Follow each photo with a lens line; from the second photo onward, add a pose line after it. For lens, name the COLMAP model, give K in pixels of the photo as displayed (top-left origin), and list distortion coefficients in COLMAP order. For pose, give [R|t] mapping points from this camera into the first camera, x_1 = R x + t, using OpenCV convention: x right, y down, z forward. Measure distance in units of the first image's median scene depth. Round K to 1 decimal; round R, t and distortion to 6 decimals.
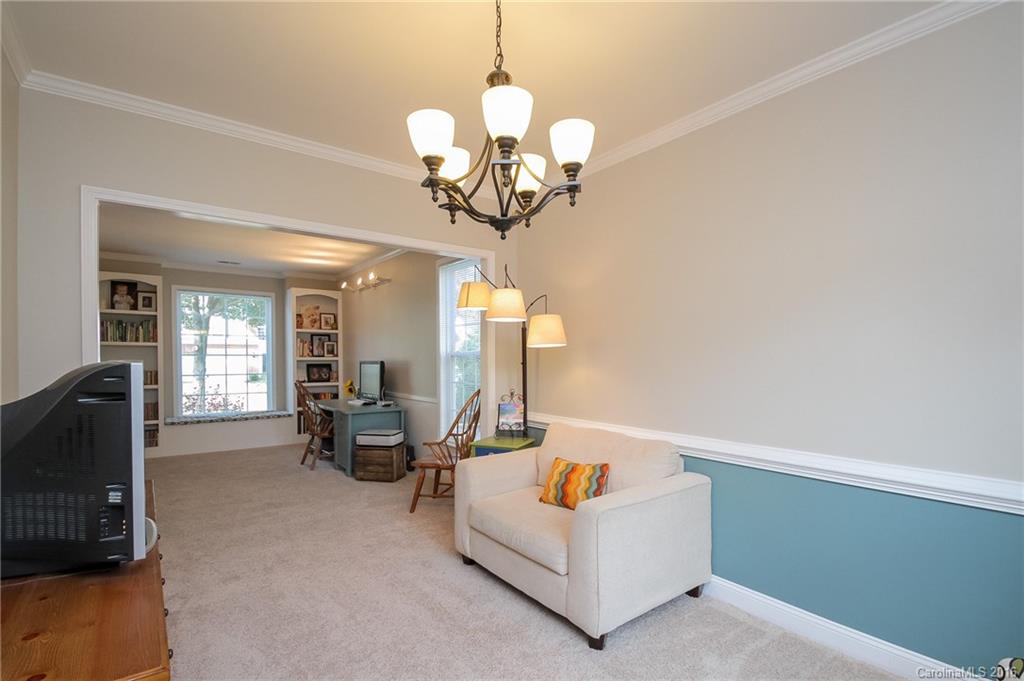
lens RADIAL K [[484.5, 0, 513.6], [0, 484.5, 360.9], [0, 0, 1]] dist [0.083625, -0.044528]
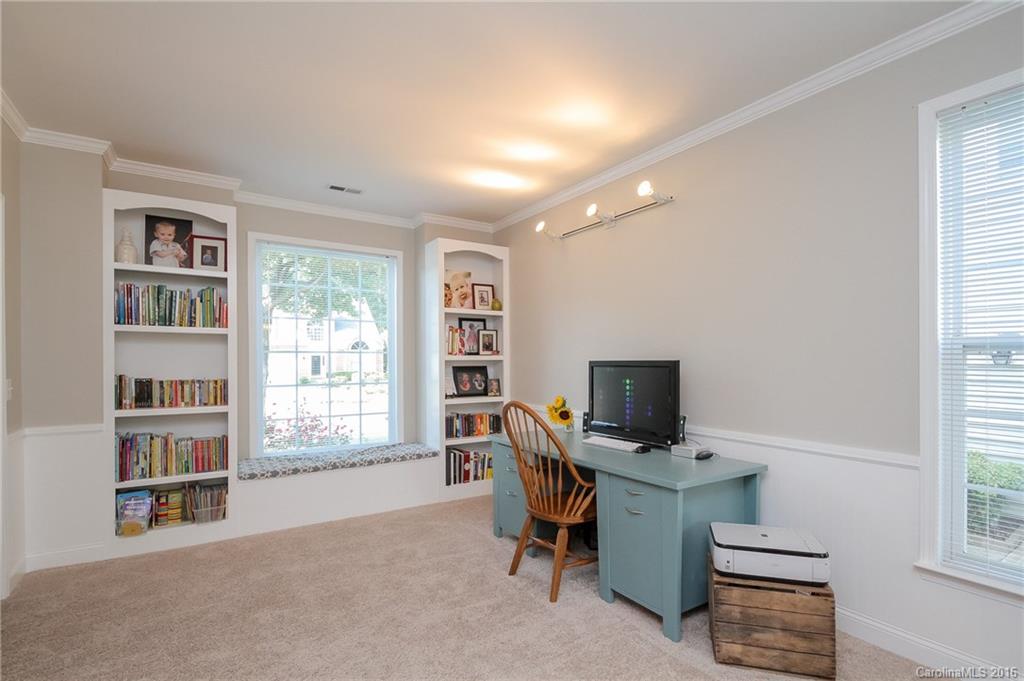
lens RADIAL K [[476.7, 0, 522.6], [0, 476.7, 356.5], [0, 0, 1]] dist [0.020682, 0.000269]
pose [[0.999447, -0.003136, -0.033114, -0.326620], [0.002695, 0.999907, -0.013363, 0.001933], [0.033153, 0.013267, 0.999362, 0.425580]]
